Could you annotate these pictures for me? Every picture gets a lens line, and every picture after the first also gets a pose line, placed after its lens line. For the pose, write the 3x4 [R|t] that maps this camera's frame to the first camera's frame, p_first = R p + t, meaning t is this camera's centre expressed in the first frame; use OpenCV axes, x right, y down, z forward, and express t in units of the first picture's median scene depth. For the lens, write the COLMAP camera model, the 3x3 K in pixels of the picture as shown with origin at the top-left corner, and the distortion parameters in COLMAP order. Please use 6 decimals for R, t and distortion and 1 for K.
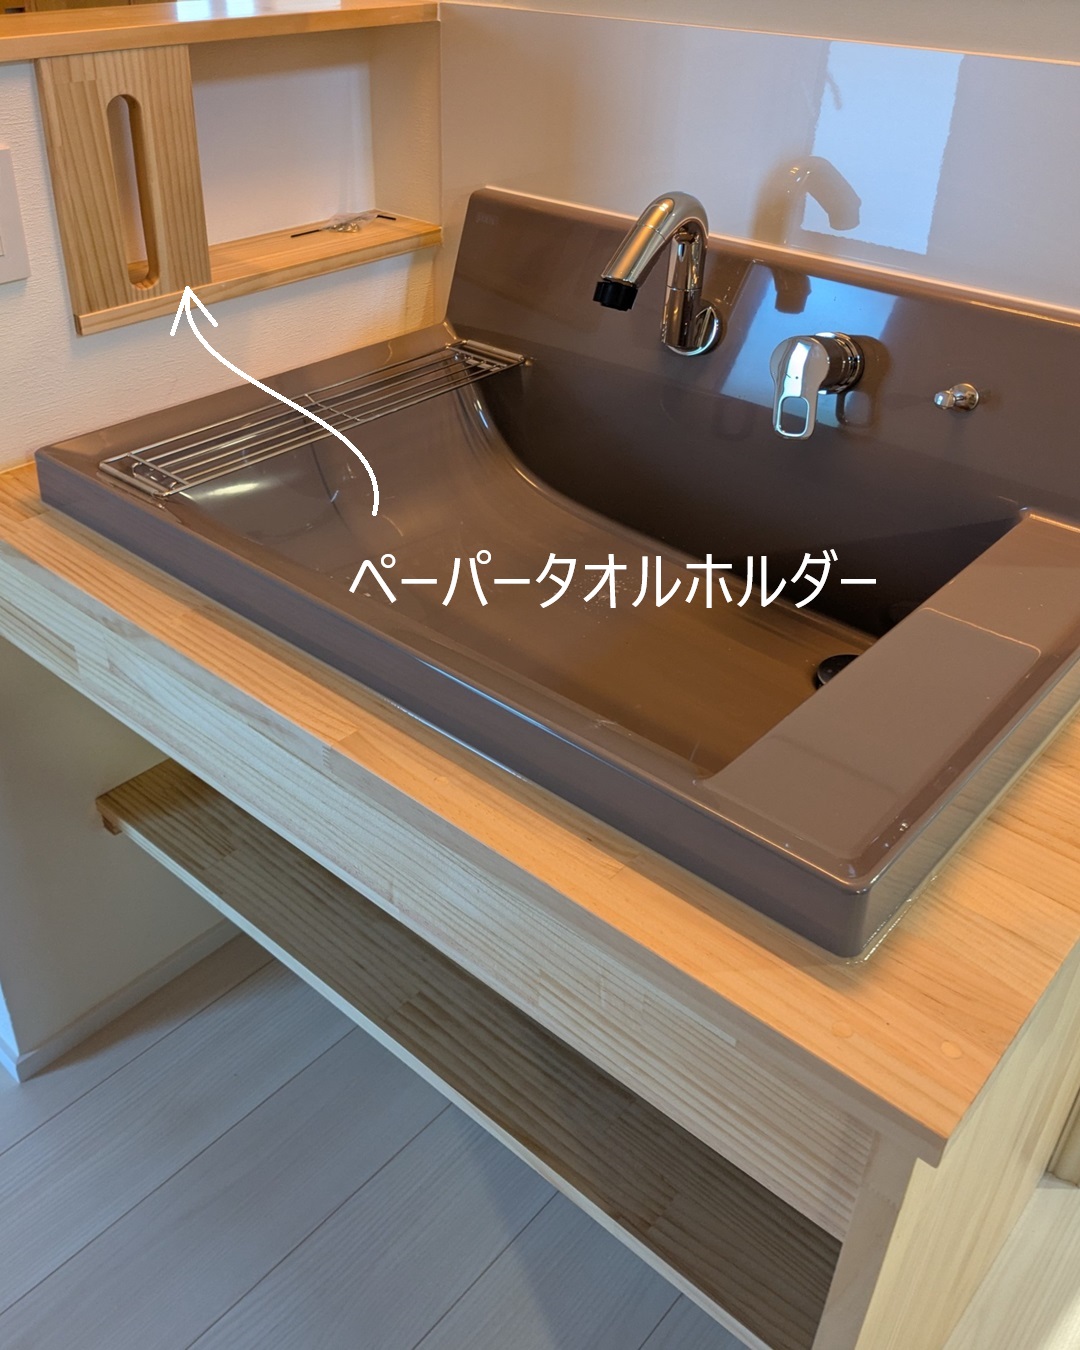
lens RADIAL K [[1158.7, 0, 717.1], [0, 1158.7, 674.2], [0, 0, 1]] dist [0.000611, -0.022861]
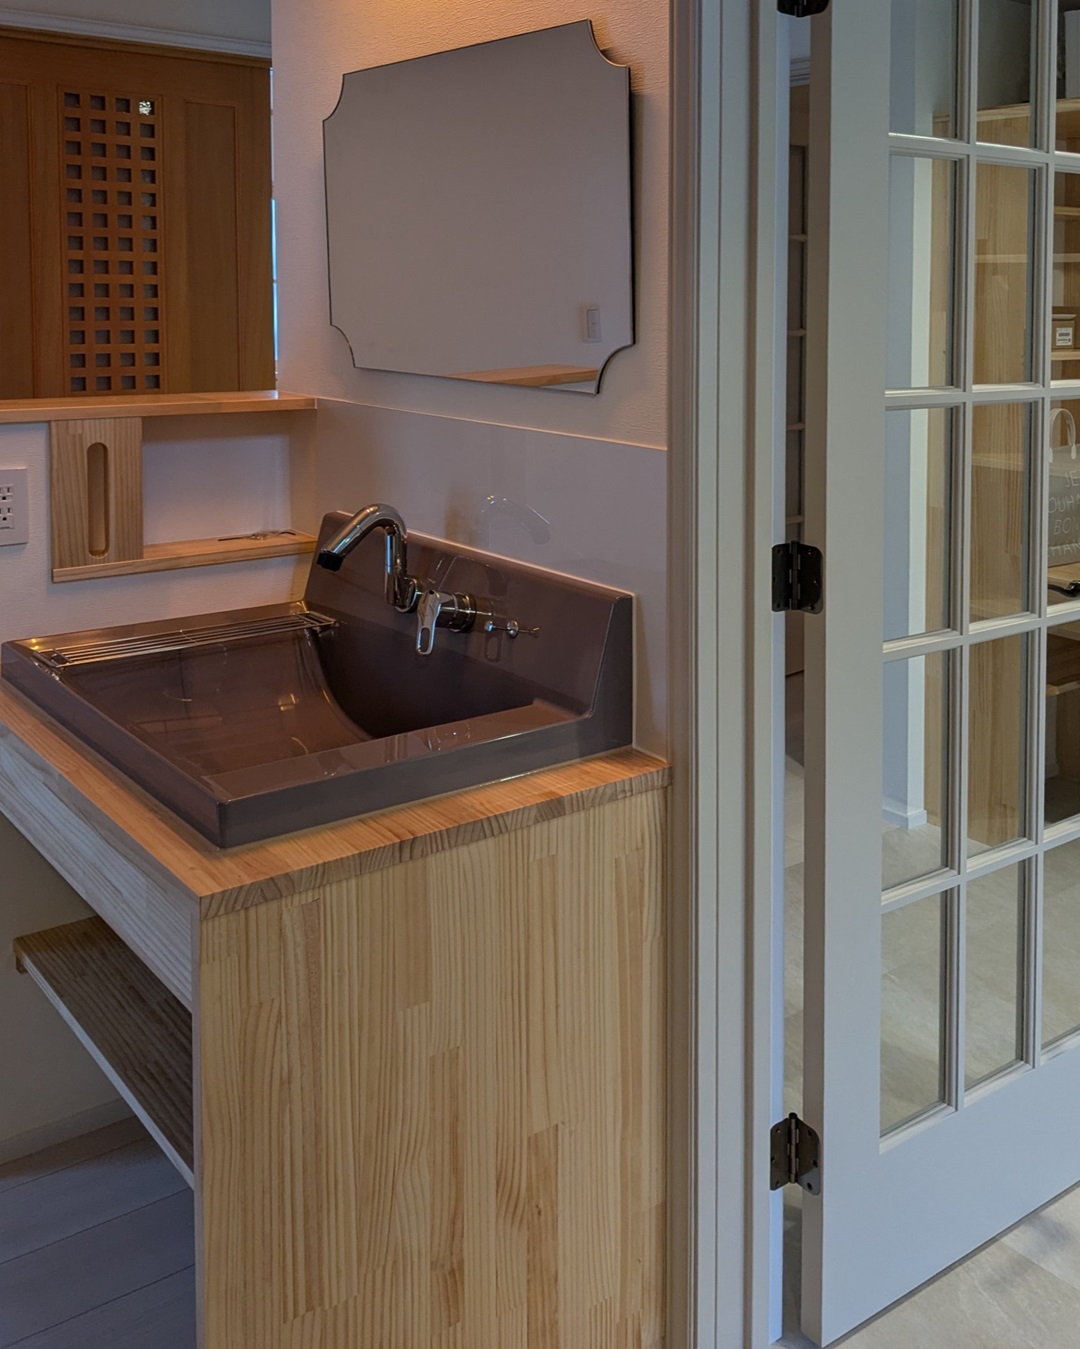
lens RADIAL K [[1309.1, 0, 450.2], [0, 1309.1, 674.4], [0, 0, 1]] dist [0.053231, -0.145137]
pose [[0.948191, 0.066419, -0.310680, 0.558754], [-0.161875, 0.942447, -0.292558, 0.276114], [0.273368, 0.327692, 0.904371, -0.452167]]
